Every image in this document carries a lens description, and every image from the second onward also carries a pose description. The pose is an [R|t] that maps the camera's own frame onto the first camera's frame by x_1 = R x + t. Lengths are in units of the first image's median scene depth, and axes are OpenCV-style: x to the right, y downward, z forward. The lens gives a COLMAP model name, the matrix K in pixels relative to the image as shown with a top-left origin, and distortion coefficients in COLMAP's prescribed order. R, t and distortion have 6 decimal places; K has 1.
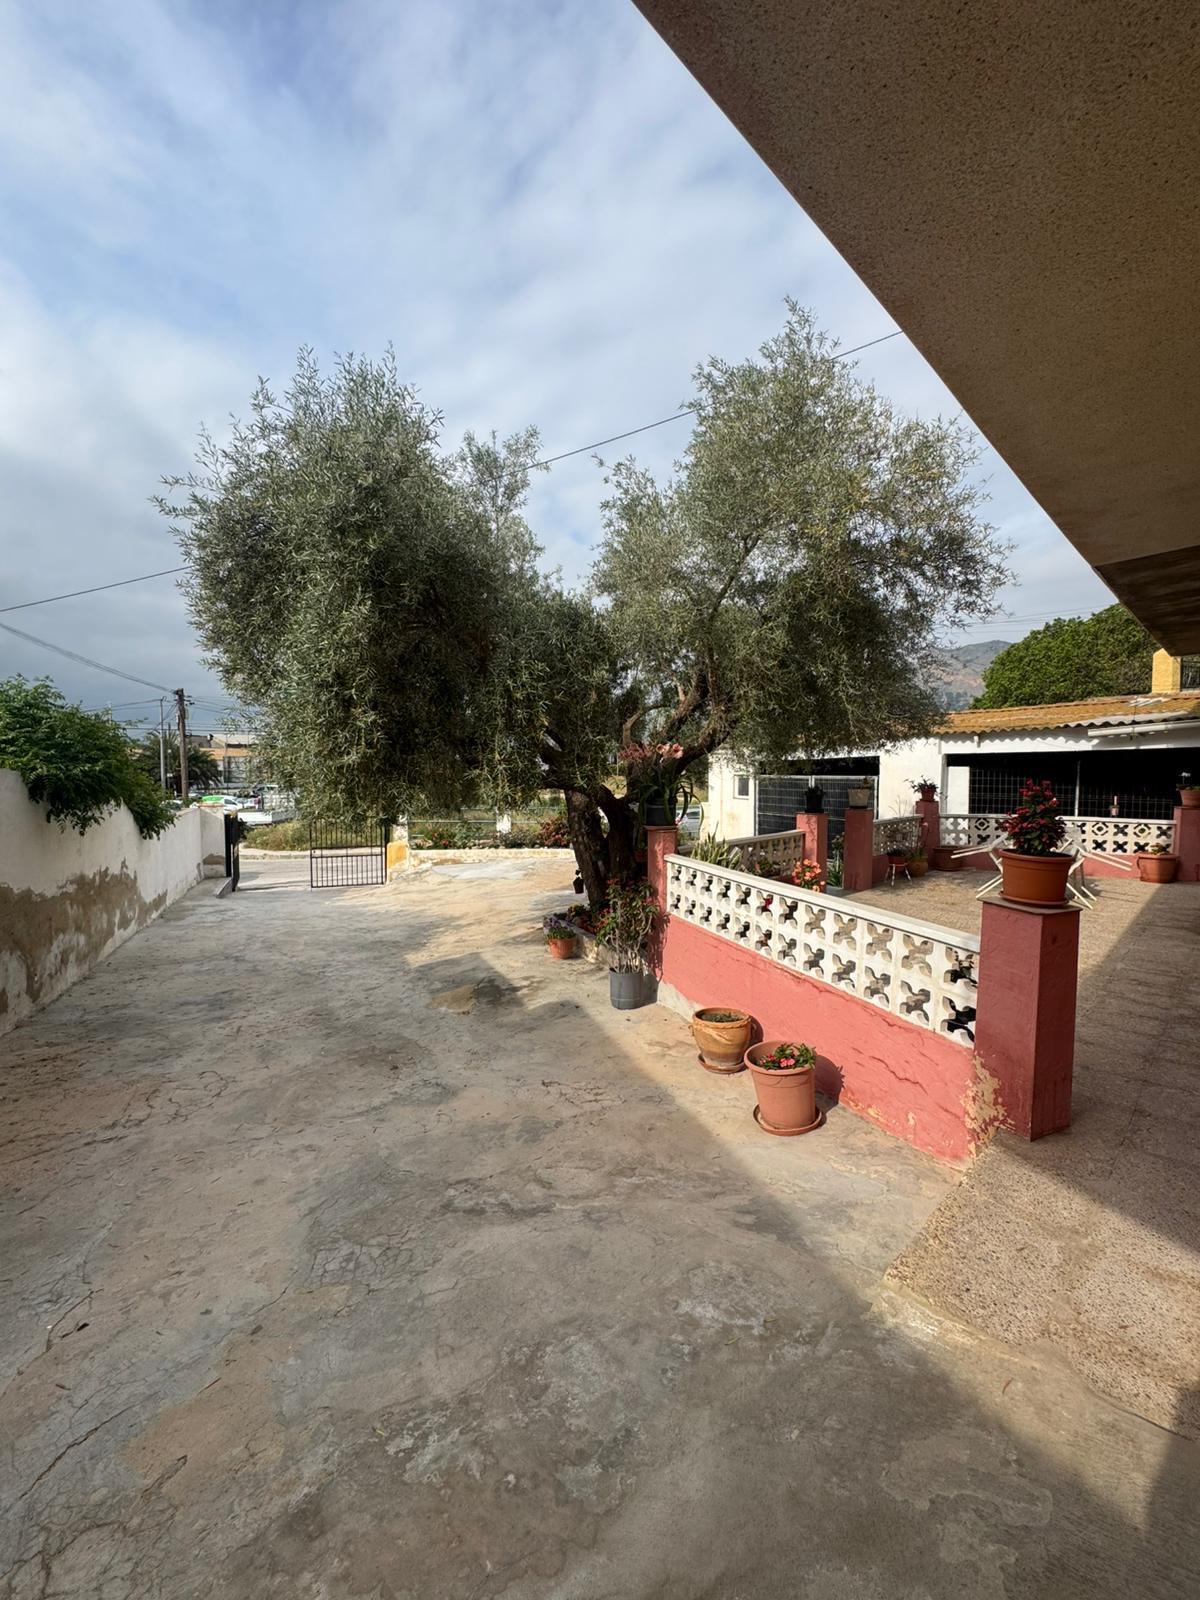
lens RADIAL K [[648.1, 0, 601.6], [0, 648.1, 800.3], [0, 0, 1]] dist [-0.000726, -0.000072]
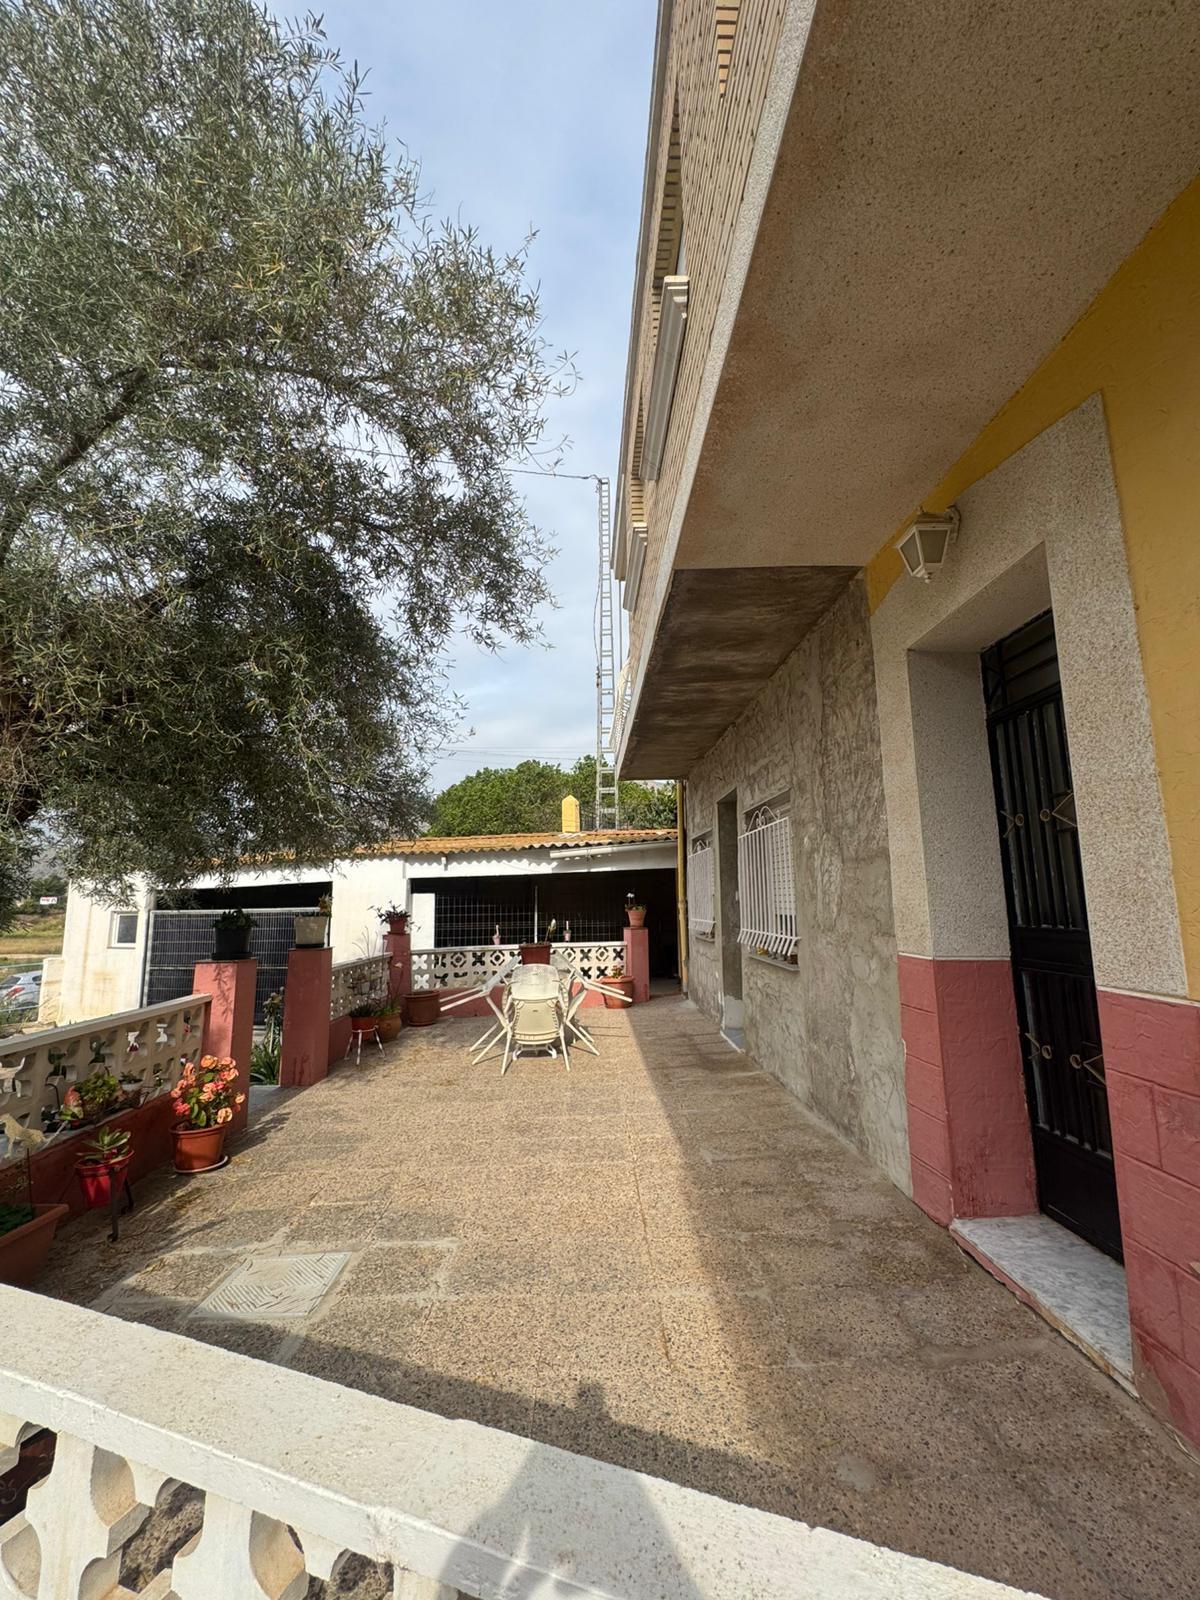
lens RADIAL K [[648.1, 0, 602.4], [0, 648.1, 803.6], [0, 0, 1]] dist [-0.000726, -0.000072]
pose [[0.687892, 0.098732, 0.719066, 0.101963], [0.055580, 0.980631, -0.187816, 0.007522], [-0.723682, 0.169162, 0.669081, 0.285150]]
